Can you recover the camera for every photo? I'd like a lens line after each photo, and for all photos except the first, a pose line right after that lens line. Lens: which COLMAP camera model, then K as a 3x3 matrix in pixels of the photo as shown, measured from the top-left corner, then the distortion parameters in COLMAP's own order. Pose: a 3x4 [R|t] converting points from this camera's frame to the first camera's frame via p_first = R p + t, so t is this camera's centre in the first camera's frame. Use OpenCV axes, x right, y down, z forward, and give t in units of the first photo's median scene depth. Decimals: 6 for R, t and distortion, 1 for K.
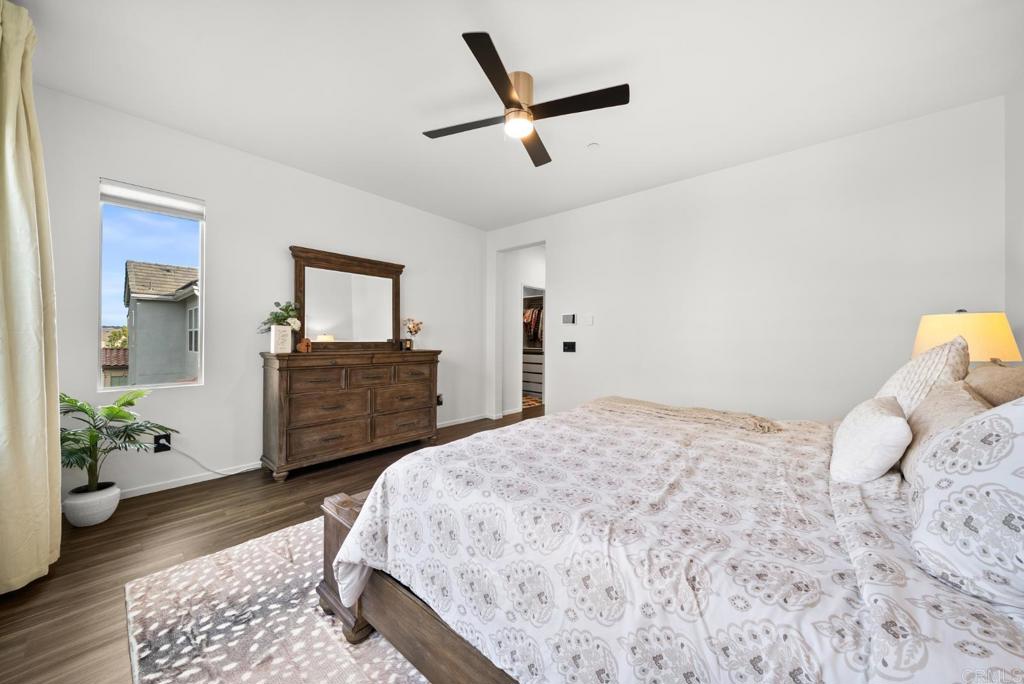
lens RADIAL K [[358.1, 0, 508.4], [0, 358.1, 343.6], [0, 0, 1]] dist [-0.002081, 0.000003]
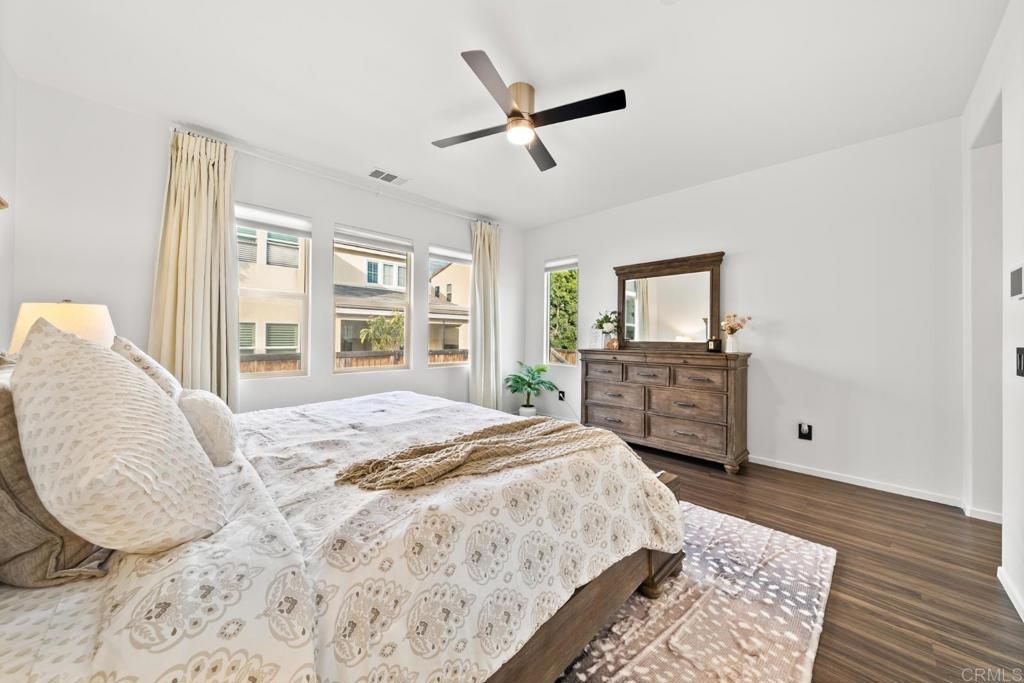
lens RADIAL K [[359.3, 0, 511.5], [0, 359.3, 338.2], [0, 0, 1]] dist [-0.009744, -0.000039]
pose [[-0.063804, -0.007604, -0.997933, 0.804703], [-0.024289, 0.999687, -0.006065, 0.001603], [0.997667, 0.023852, -0.063969, 0.791659]]
